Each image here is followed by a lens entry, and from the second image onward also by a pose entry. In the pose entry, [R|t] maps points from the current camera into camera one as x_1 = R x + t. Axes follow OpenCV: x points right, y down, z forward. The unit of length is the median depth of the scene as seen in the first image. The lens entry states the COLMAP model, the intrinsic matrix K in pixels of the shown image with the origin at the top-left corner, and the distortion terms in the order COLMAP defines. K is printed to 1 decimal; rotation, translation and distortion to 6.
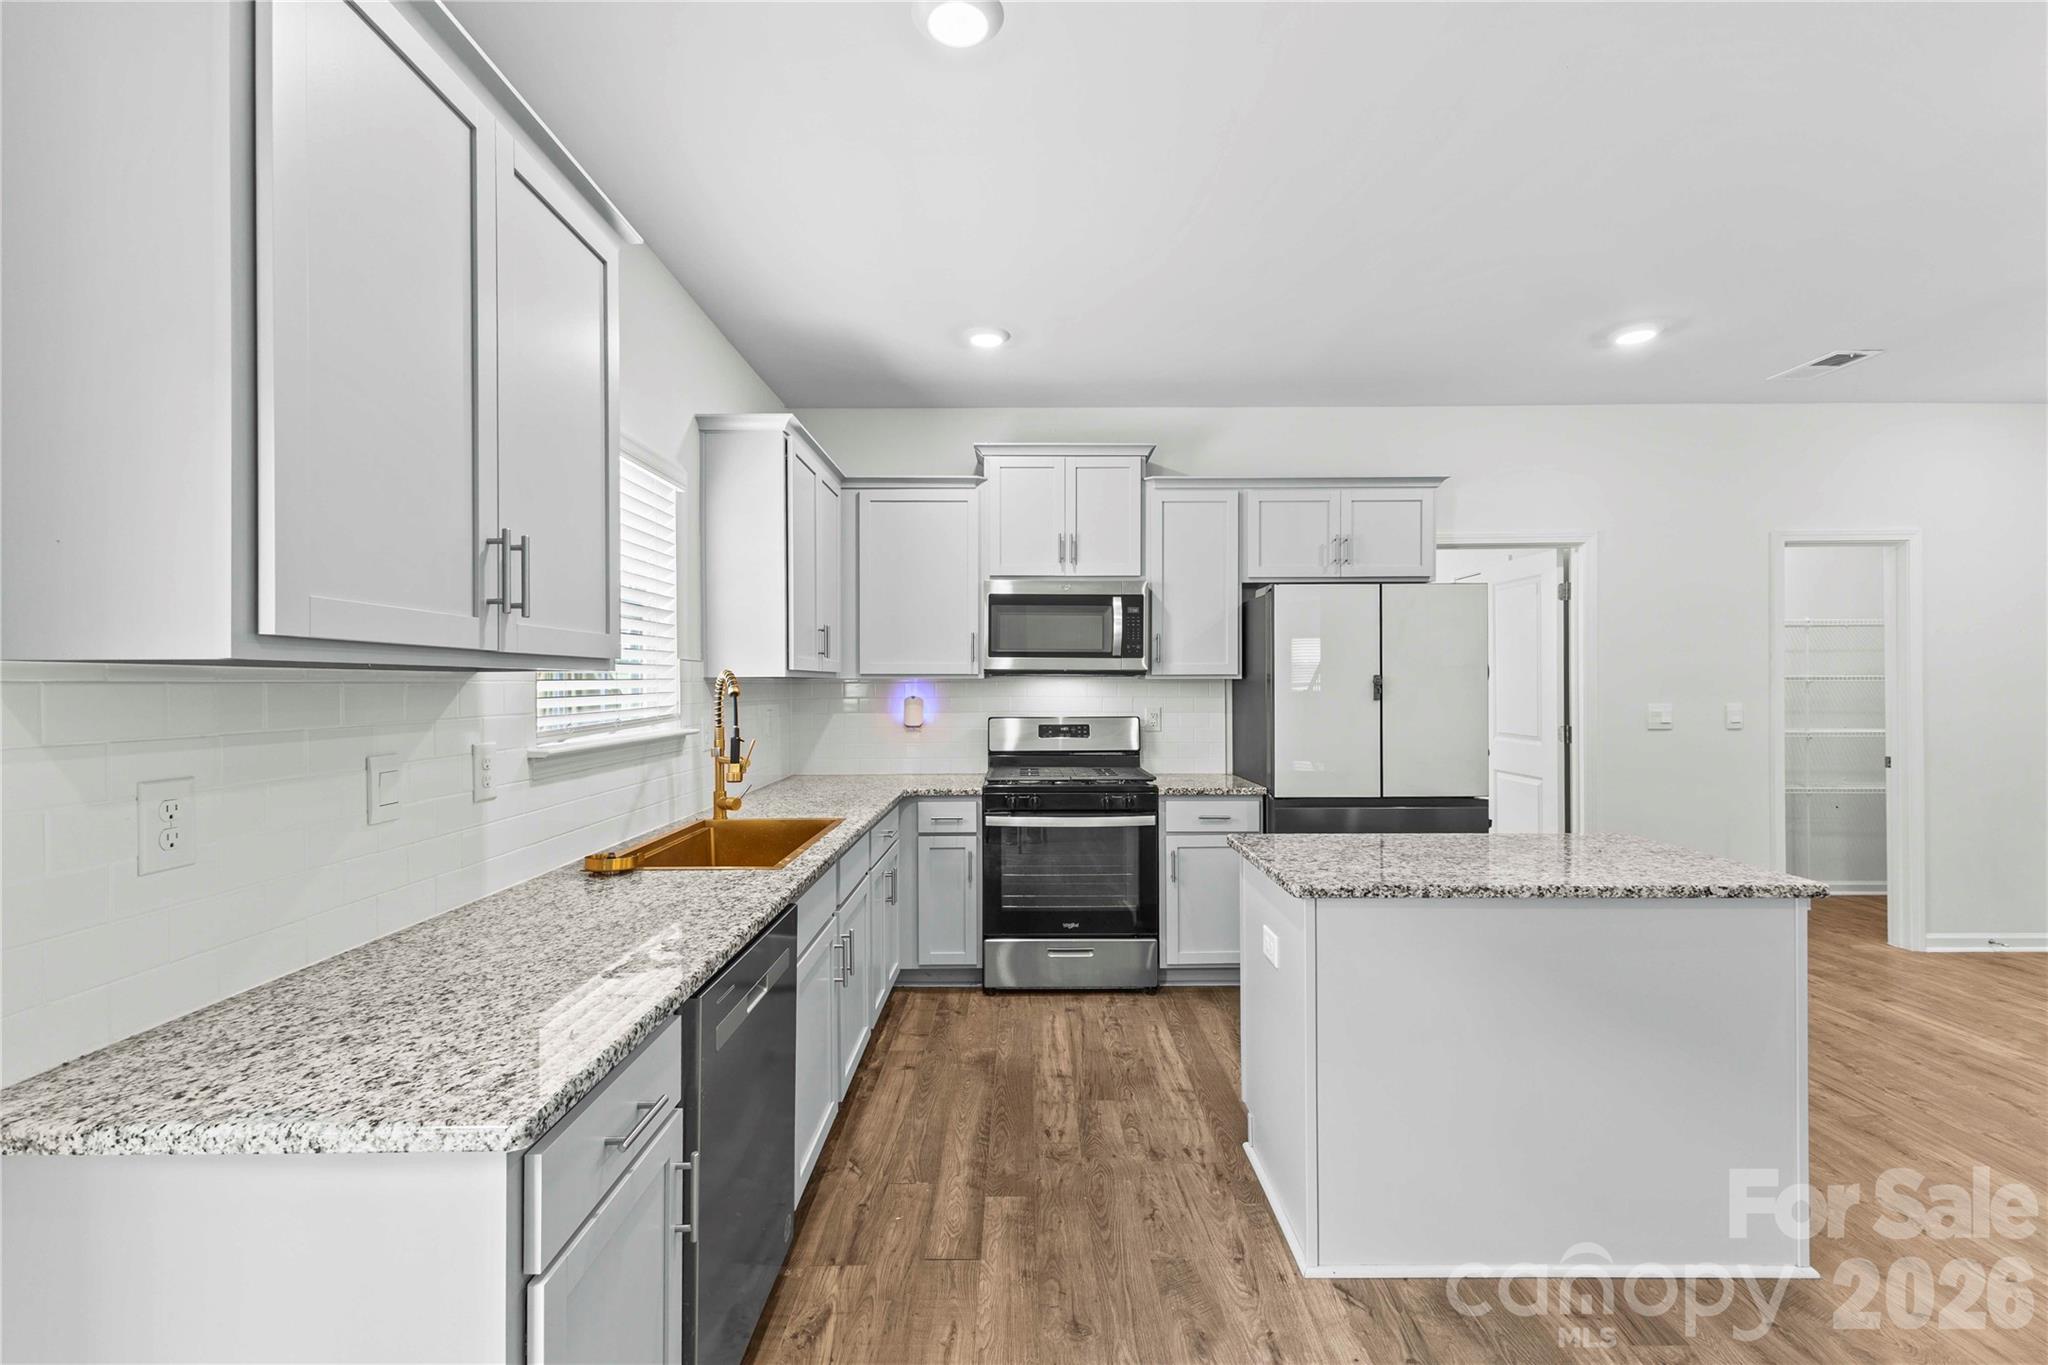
lens RADIAL K [[882.9, 0, 1018.9], [0, 882.9, 683.5], [0, 0, 1]] dist [0.007124, -0.000612]
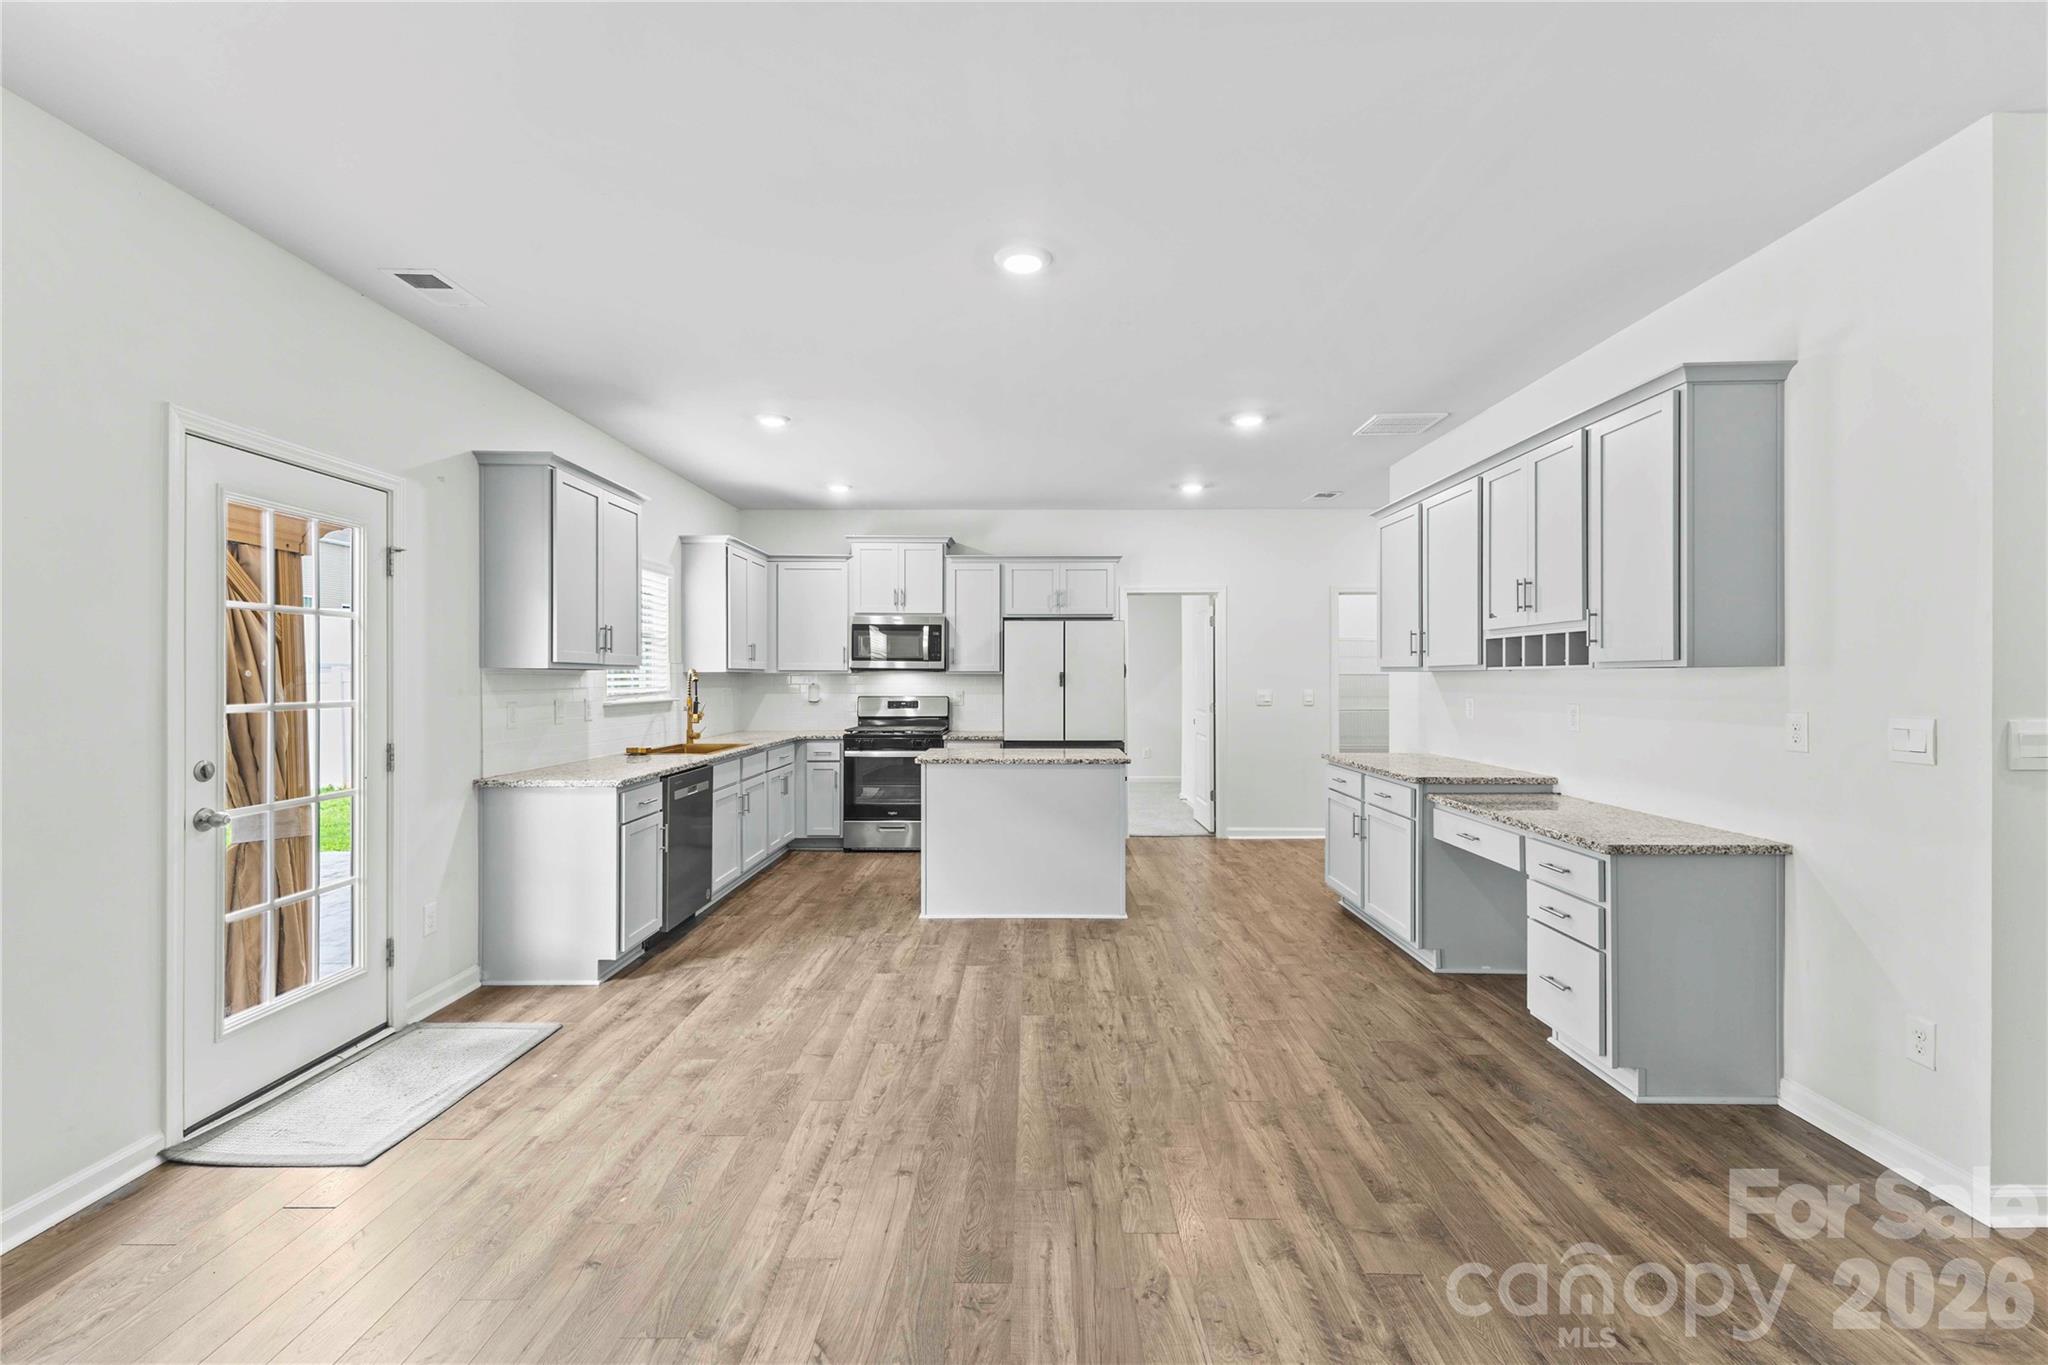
lens RADIAL K [[918.1, 0, 1024.0], [0, 918.1, 682.5], [0, 0, 1]] dist [0.008086, -0.000040]
pose [[0.999765, 0.004456, -0.021201, 0.358128], [-0.004331, 0.999973, 0.005925, 0.000670], [0.021227, -0.005832, 0.999758, -0.824751]]
